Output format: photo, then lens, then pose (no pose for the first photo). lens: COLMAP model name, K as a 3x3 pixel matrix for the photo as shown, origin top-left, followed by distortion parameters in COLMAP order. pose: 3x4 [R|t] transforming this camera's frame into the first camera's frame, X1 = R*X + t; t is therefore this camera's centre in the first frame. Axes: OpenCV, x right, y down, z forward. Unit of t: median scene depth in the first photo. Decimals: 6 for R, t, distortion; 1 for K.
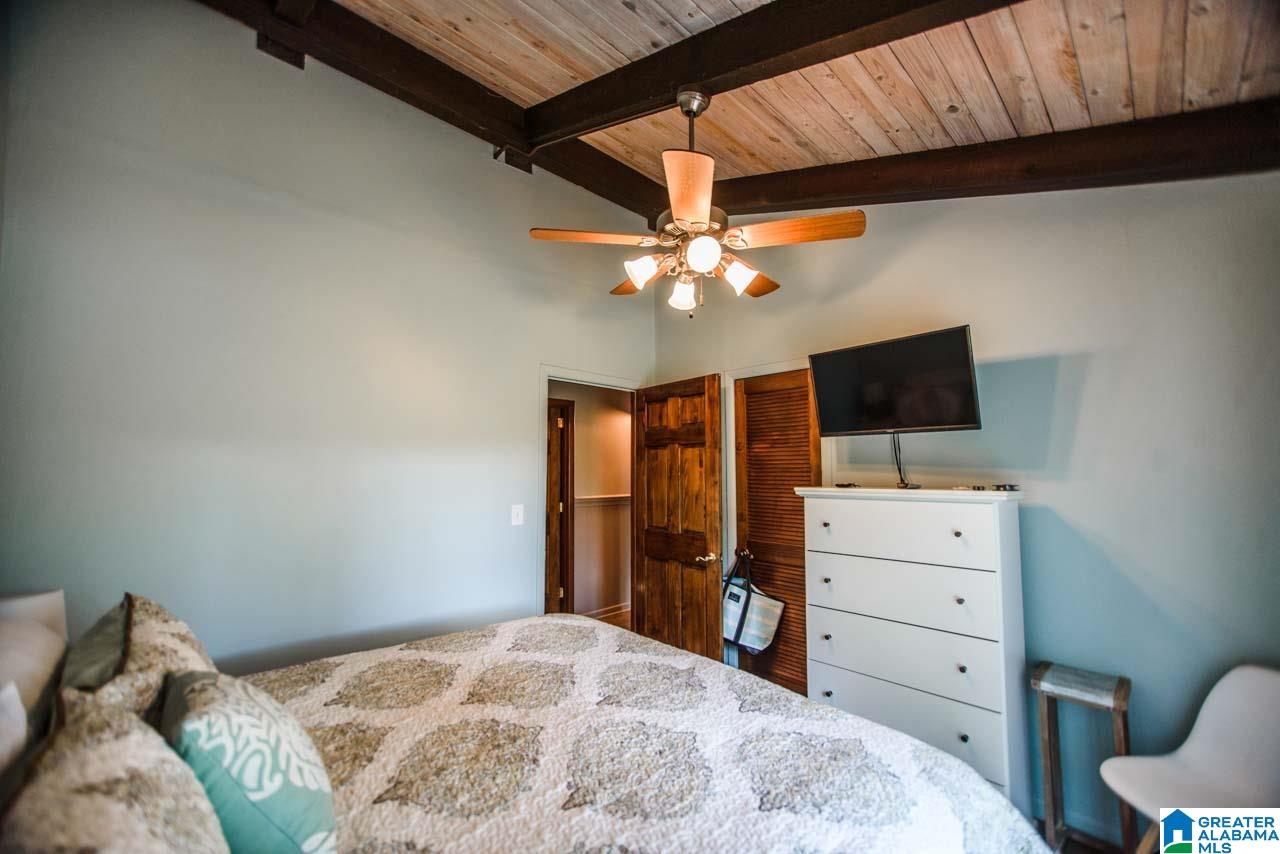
lens RADIAL K [[499.3, 0, 639.5], [0, 499.3, 435.3], [0, 0, 1]] dist [0.000682, 0.000067]
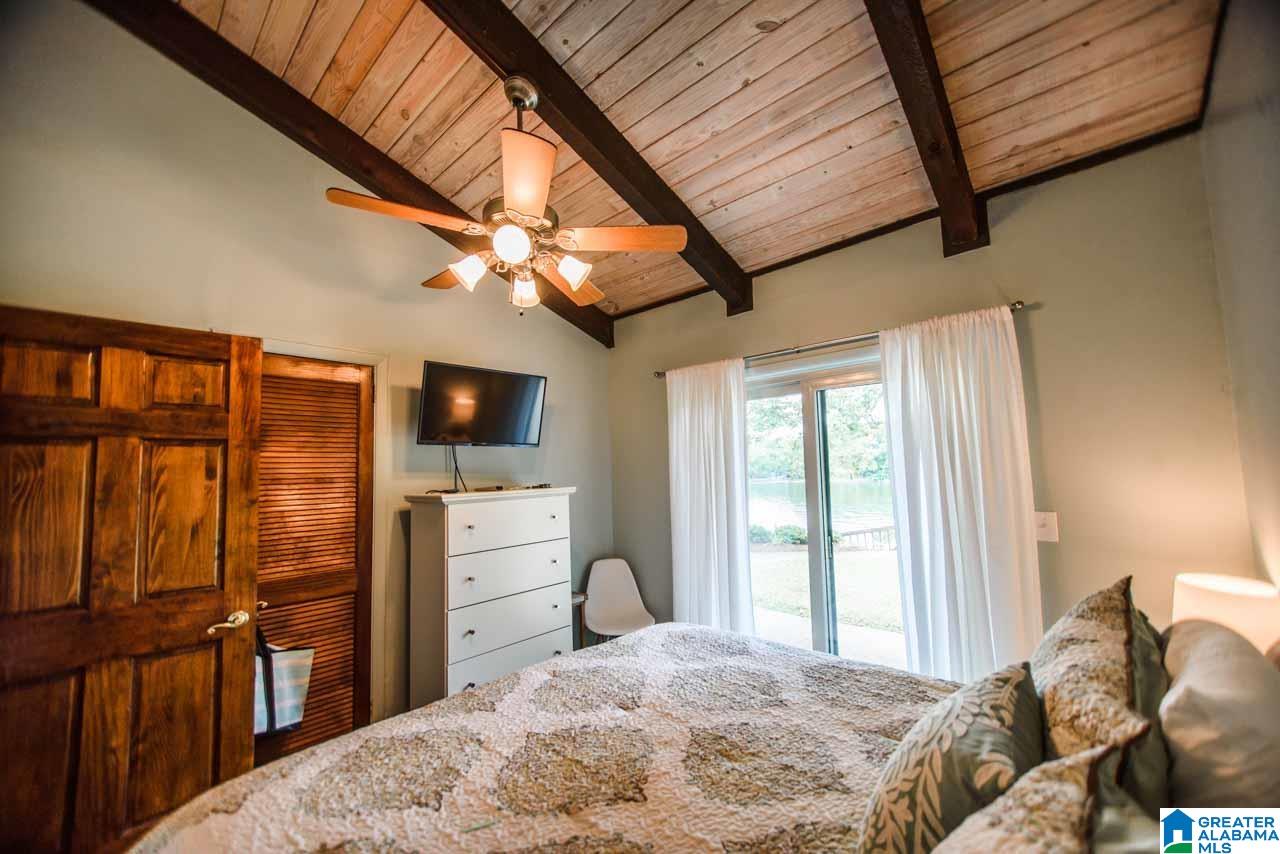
lens RADIAL K [[499.3, 0, 639.5], [0, 499.3, 435.3], [0, 0, 1]] dist [0.000682, 0.000067]
pose [[-0.077690, 0.075967, 0.994079, -0.751944], [-0.040450, 0.996032, -0.079277, 0.053298], [-0.996157, -0.046370, -0.074309, 0.741018]]
